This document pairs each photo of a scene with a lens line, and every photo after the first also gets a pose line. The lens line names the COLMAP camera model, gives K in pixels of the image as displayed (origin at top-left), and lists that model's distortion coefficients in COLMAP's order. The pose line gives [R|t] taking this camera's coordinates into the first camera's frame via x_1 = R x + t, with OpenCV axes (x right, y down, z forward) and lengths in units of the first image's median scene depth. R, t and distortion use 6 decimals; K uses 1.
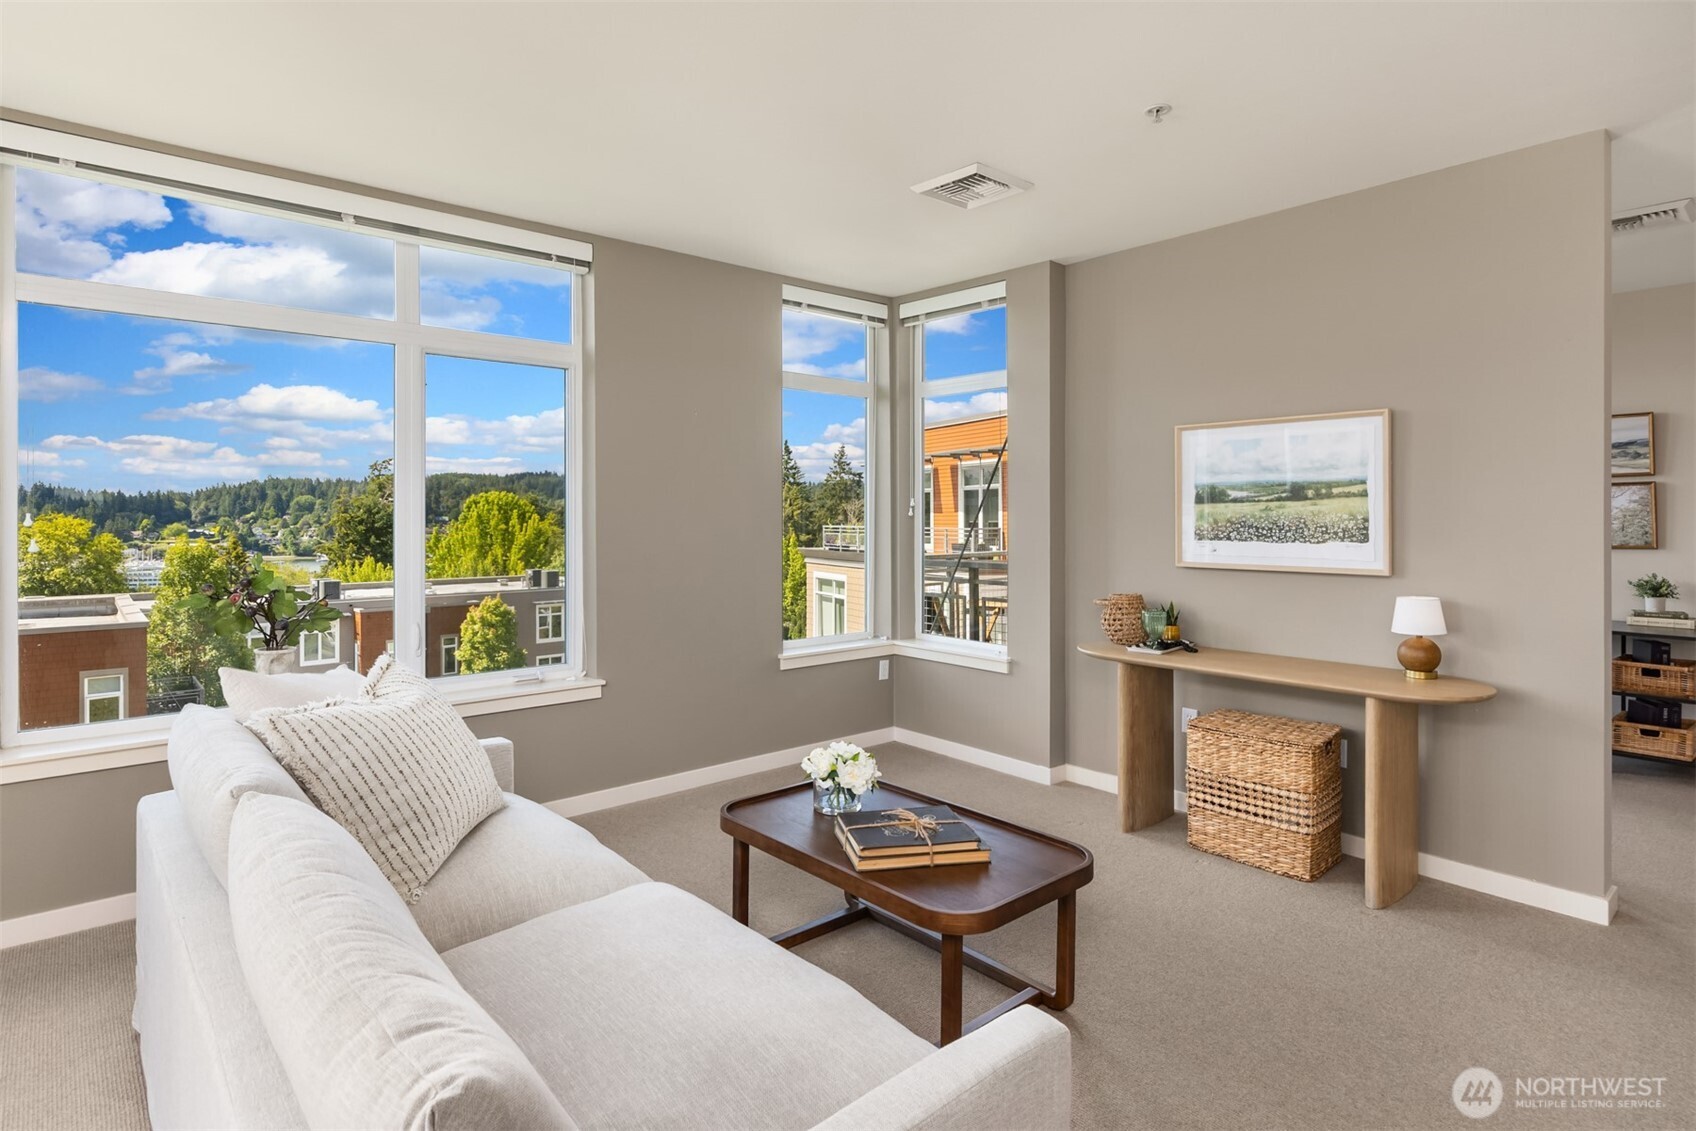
lens RADIAL K [[884.5, 0, 843.2], [0, 884.5, 509.7], [0, 0, 1]] dist [0.002992, -0.000114]
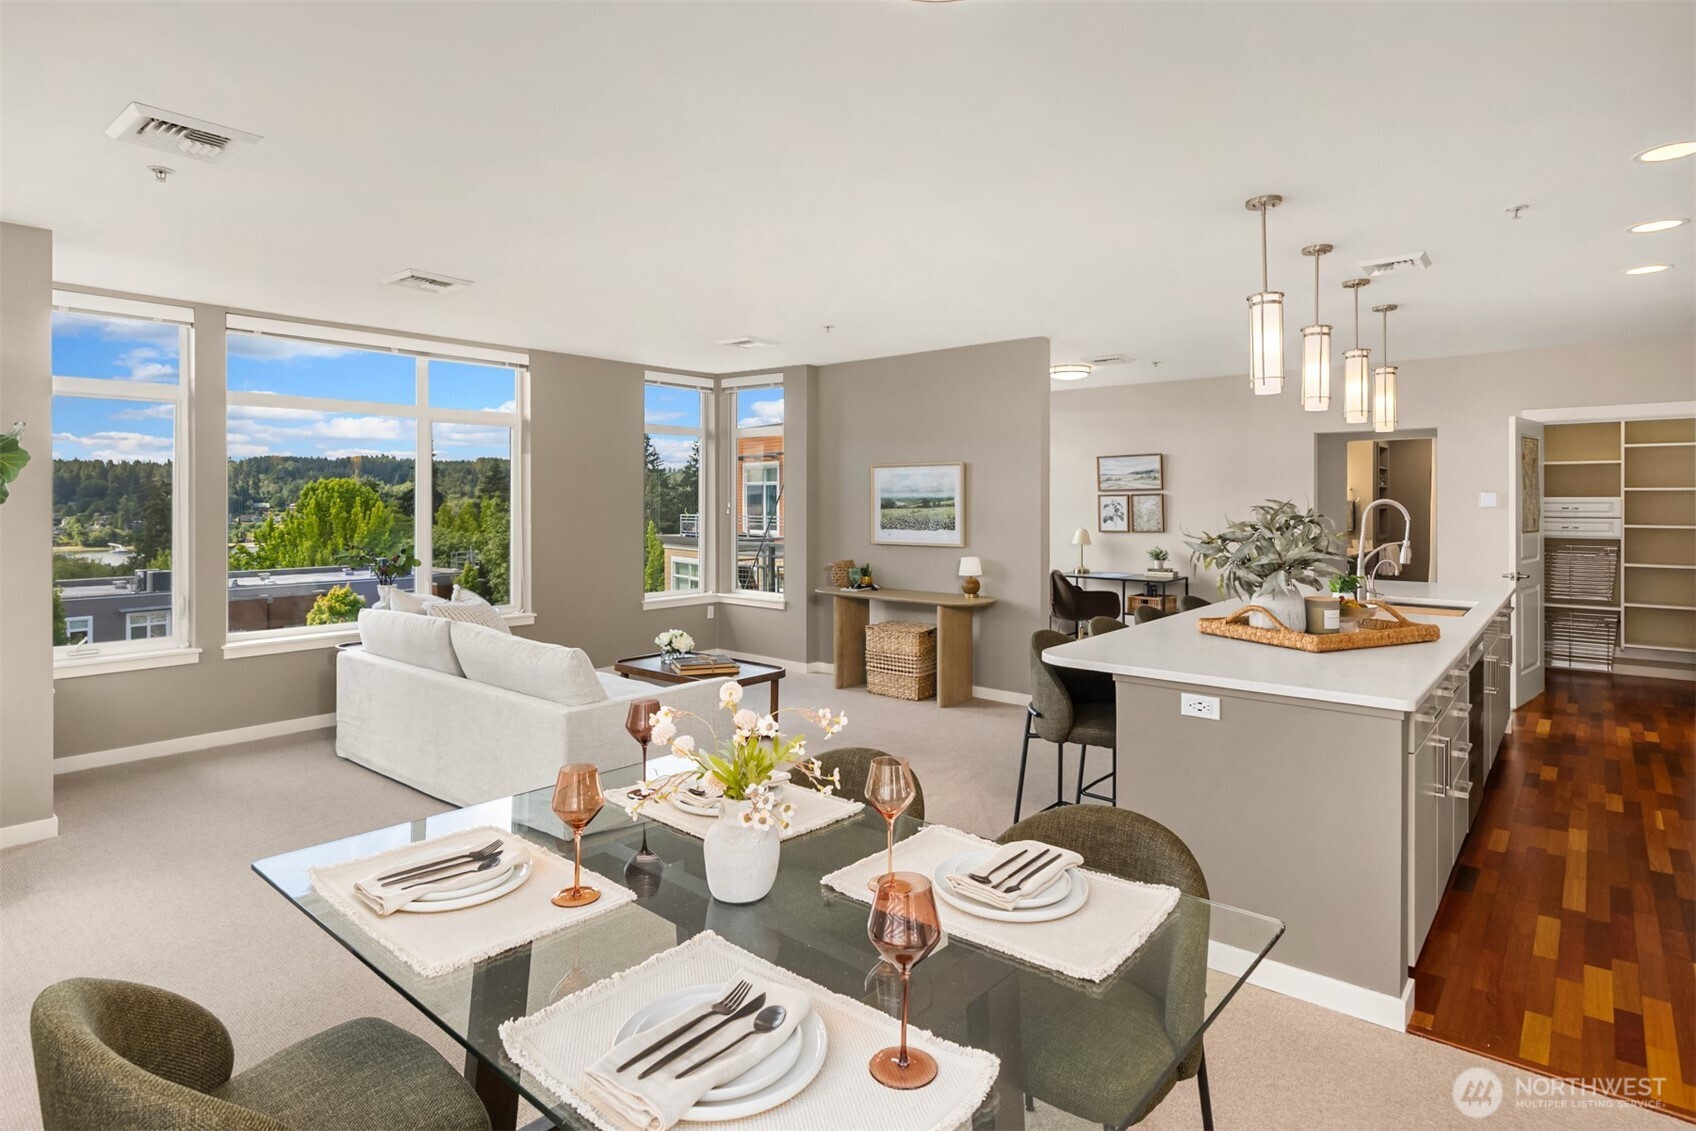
lens RADIAL K [[845.3, 0, 842.8], [0, 845.3, 503.8], [0, 0, 1]] dist [0.009216, 0.000348]
pose [[0.986368, 0.000836, 0.164554, 0.035711], [-0.002003, 0.999974, 0.006921, -0.025393], [-0.164544, -0.007157, 0.986344, -0.611741]]
